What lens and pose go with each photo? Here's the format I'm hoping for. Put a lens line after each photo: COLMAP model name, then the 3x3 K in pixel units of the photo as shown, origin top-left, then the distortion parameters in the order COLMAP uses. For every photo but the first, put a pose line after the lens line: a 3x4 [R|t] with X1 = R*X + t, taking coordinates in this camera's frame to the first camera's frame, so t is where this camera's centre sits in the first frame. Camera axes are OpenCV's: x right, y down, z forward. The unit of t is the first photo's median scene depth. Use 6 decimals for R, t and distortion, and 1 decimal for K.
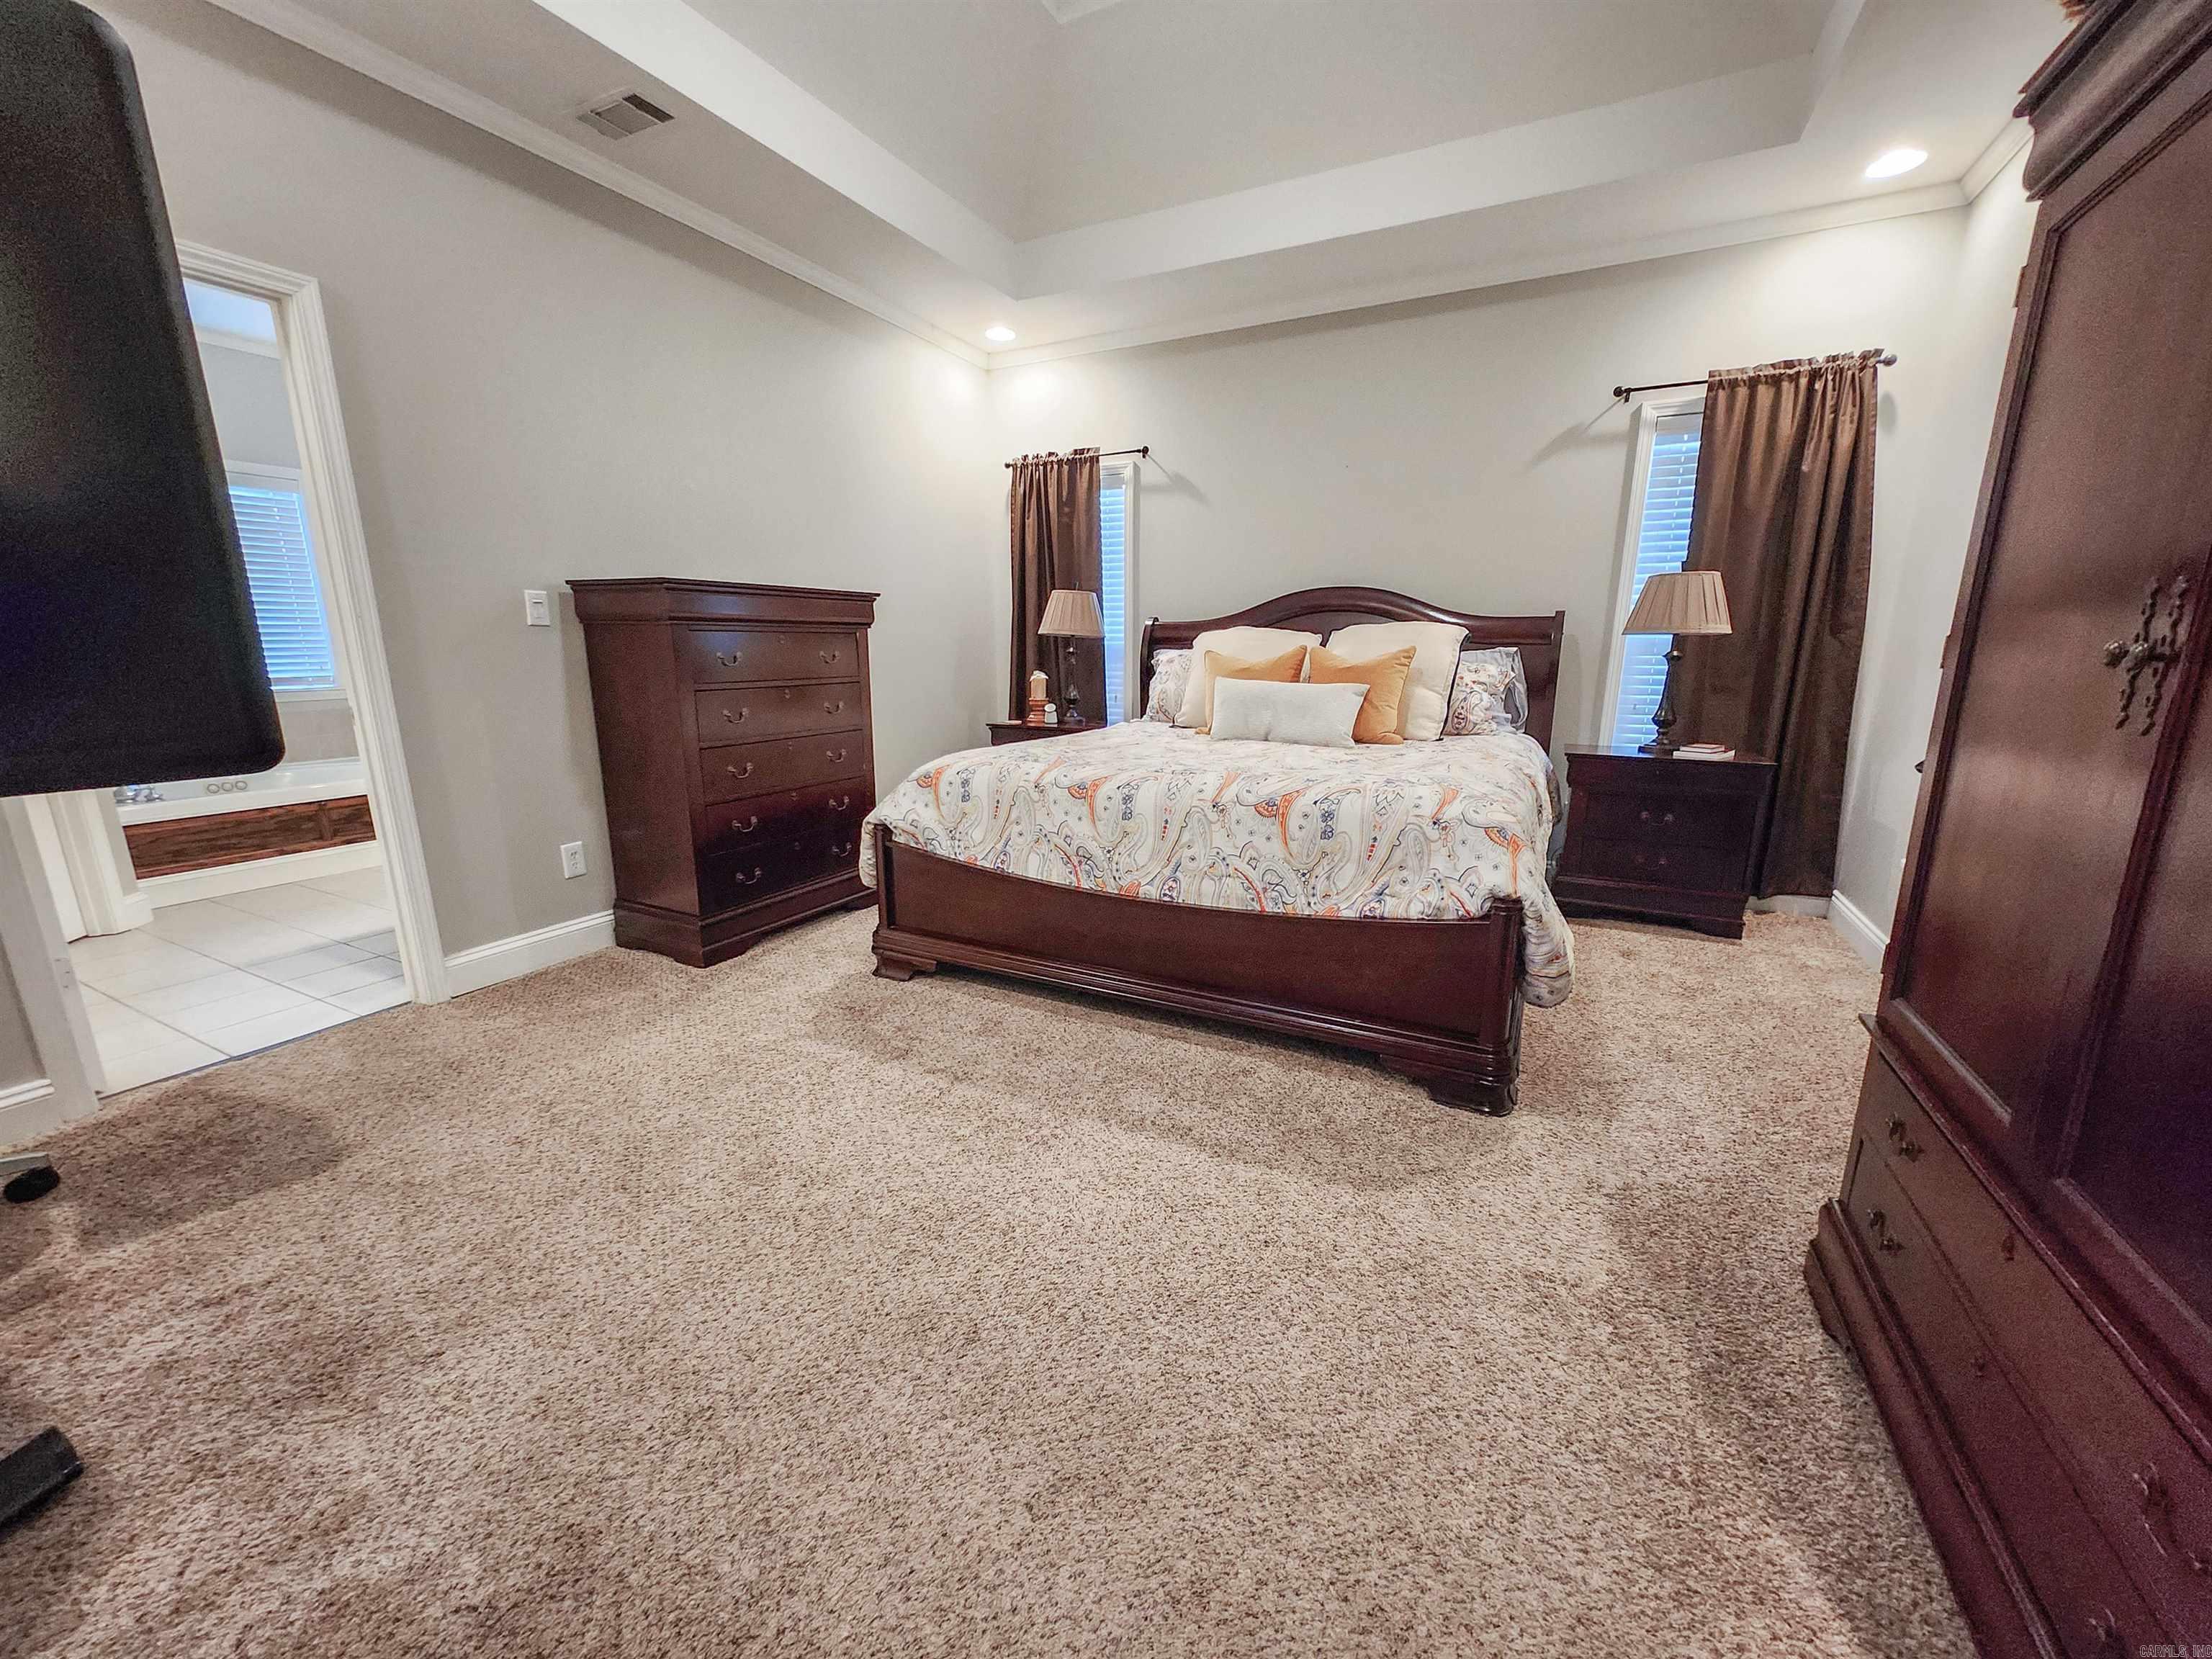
lens RADIAL K [[862.8, 0, 1110.0], [0, 862.8, 842.0], [0, 0, 1]] dist [0.002160, 0.000158]
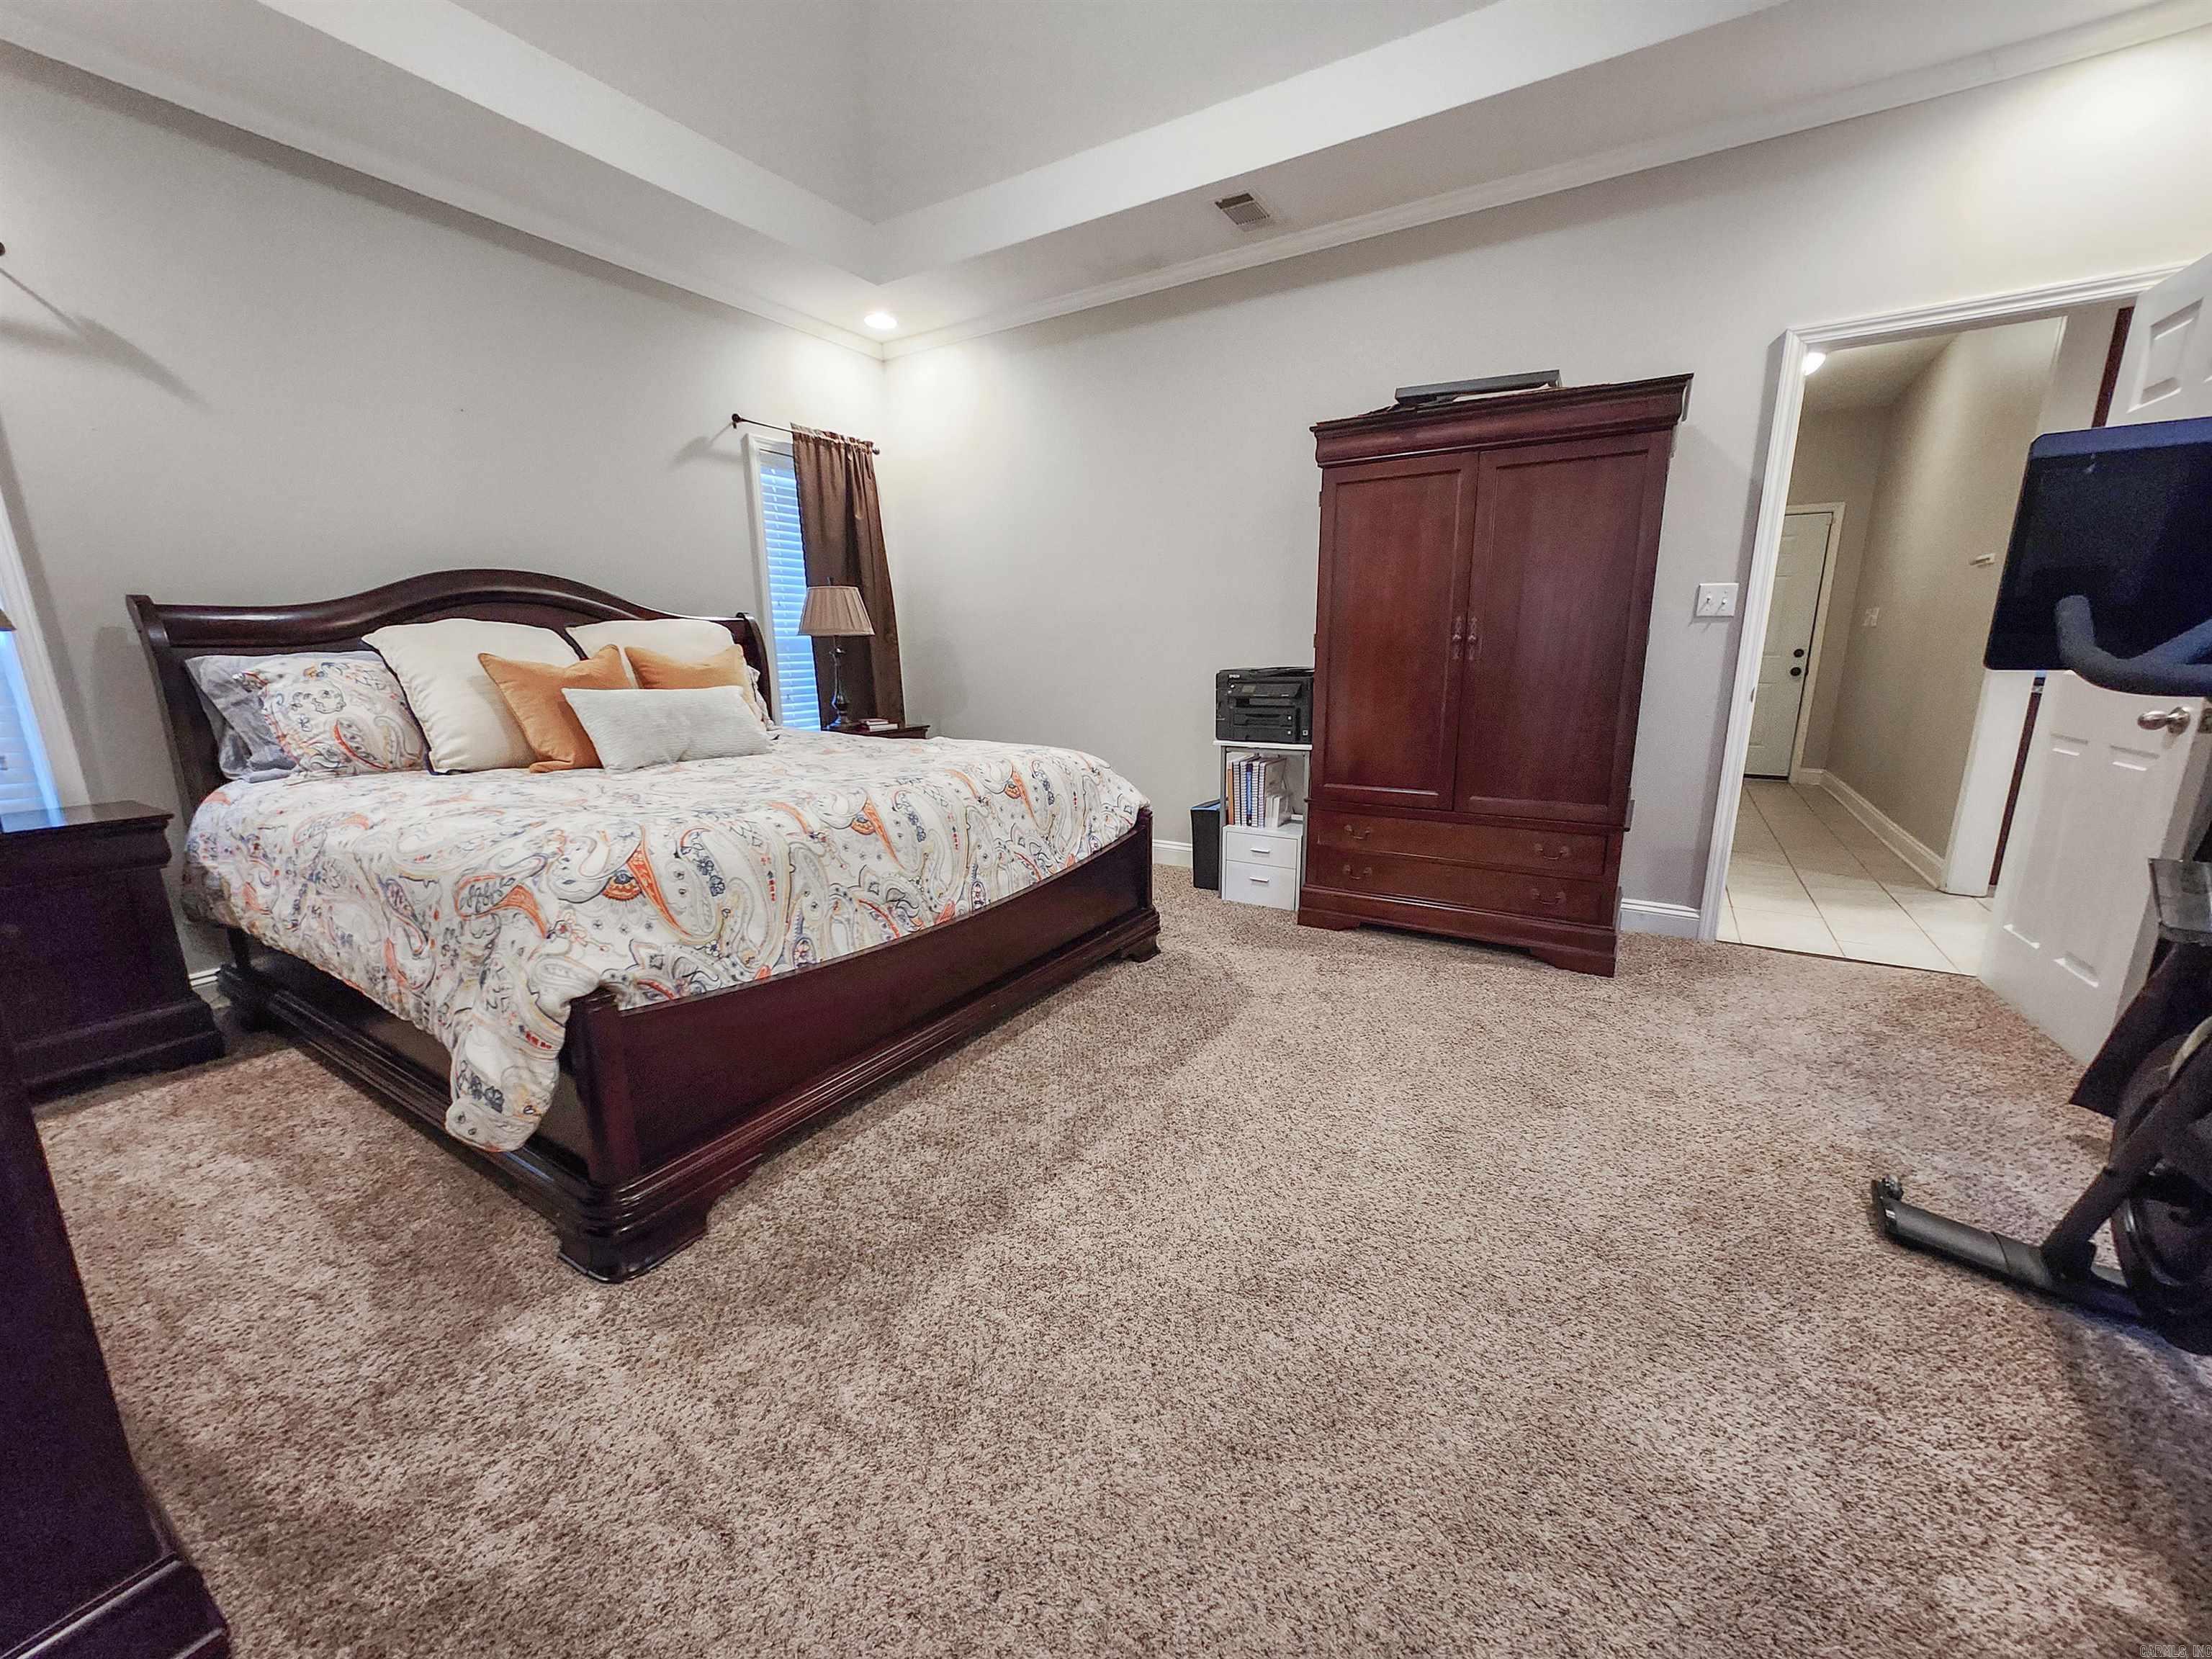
lens RADIAL K [[862.8, 0, 1110.0], [0, 862.8, 842.0], [0, 0, 1]] dist [0.002160, 0.000158]
pose [[0.077132, -0.223251, 0.971704, -0.780803], [0.230477, 0.952203, 0.200476, -0.148935], [-0.970016, 0.208492, 0.124899, 0.678500]]
